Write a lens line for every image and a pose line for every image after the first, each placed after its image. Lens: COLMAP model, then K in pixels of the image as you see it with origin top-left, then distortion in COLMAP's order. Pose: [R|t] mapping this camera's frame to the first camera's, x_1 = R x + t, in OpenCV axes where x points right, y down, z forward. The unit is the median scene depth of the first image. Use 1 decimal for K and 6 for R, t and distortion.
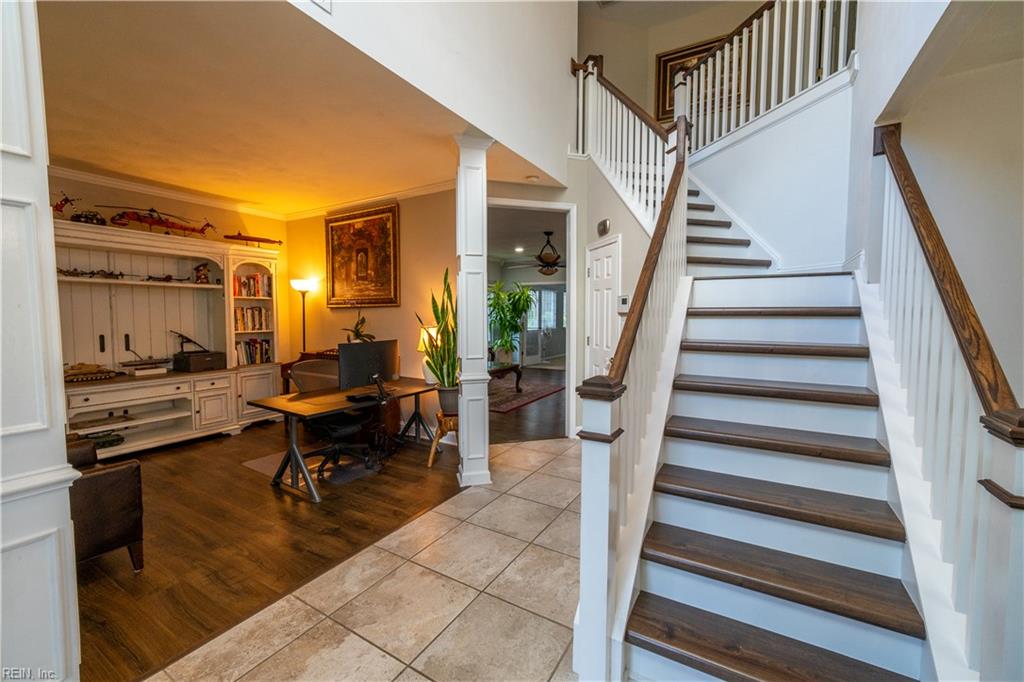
lens RADIAL K [[415.7, 0, 527.5], [0, 415.7, 339.2], [0, 0, 1]] dist [-0.001785, 0.000476]
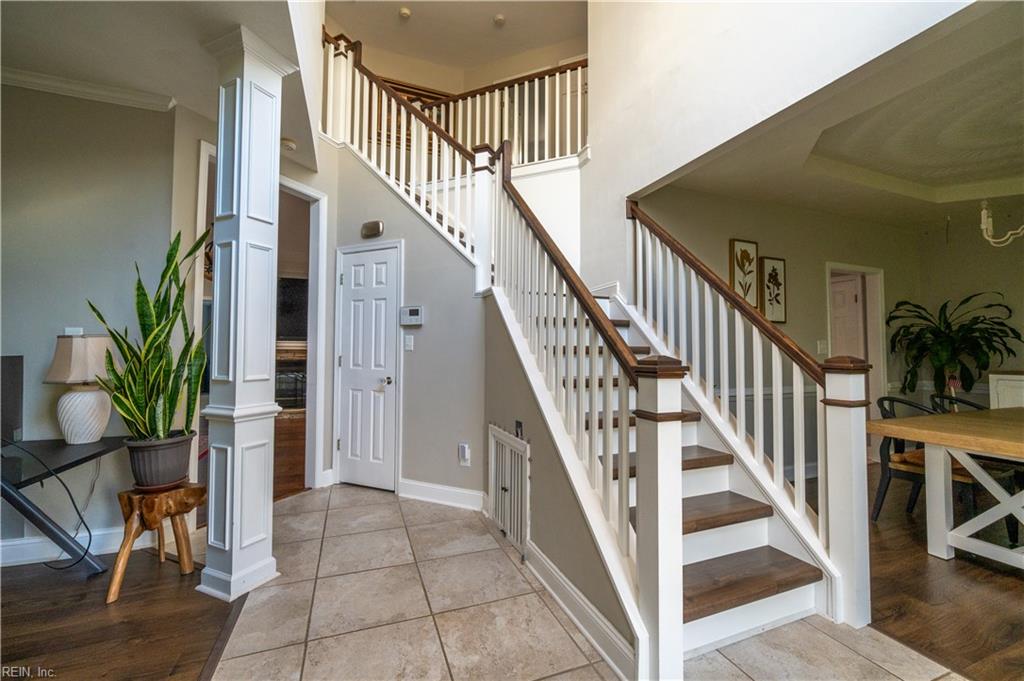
lens RADIAL K [[415.7, 0, 512.5], [0, 415.7, 337.6], [0, 0, 1]] dist [-0.001785, 0.000476]
pose [[0.628114, 0.029615, 0.777557, -0.281135], [0.044757, 0.996246, -0.074098, 0.034337], [-0.776833, 0.081343, 0.624431, 0.221071]]
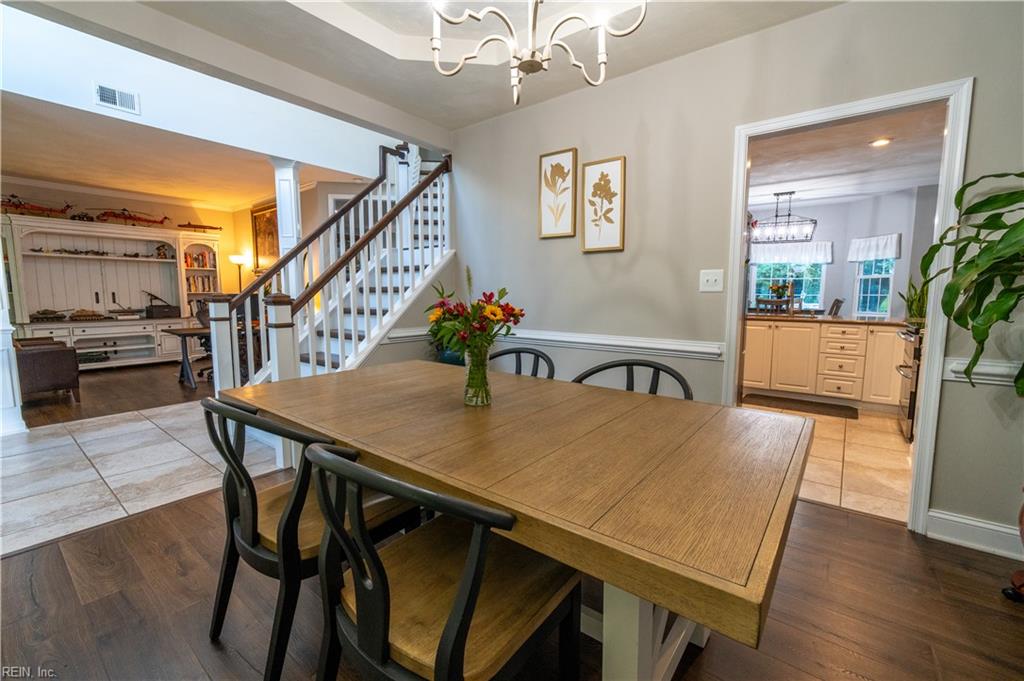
lens RADIAL K [[415.7, 0, 506.4], [0, 415.7, 337.1], [0, 0, 1]] dist [-0.001785, 0.000476]
pose [[0.991734, 0.011926, -0.127754, 0.677734], [-0.005553, 0.998727, 0.050127, 0.069006], [0.128189, -0.049003, 0.990538, -0.342998]]
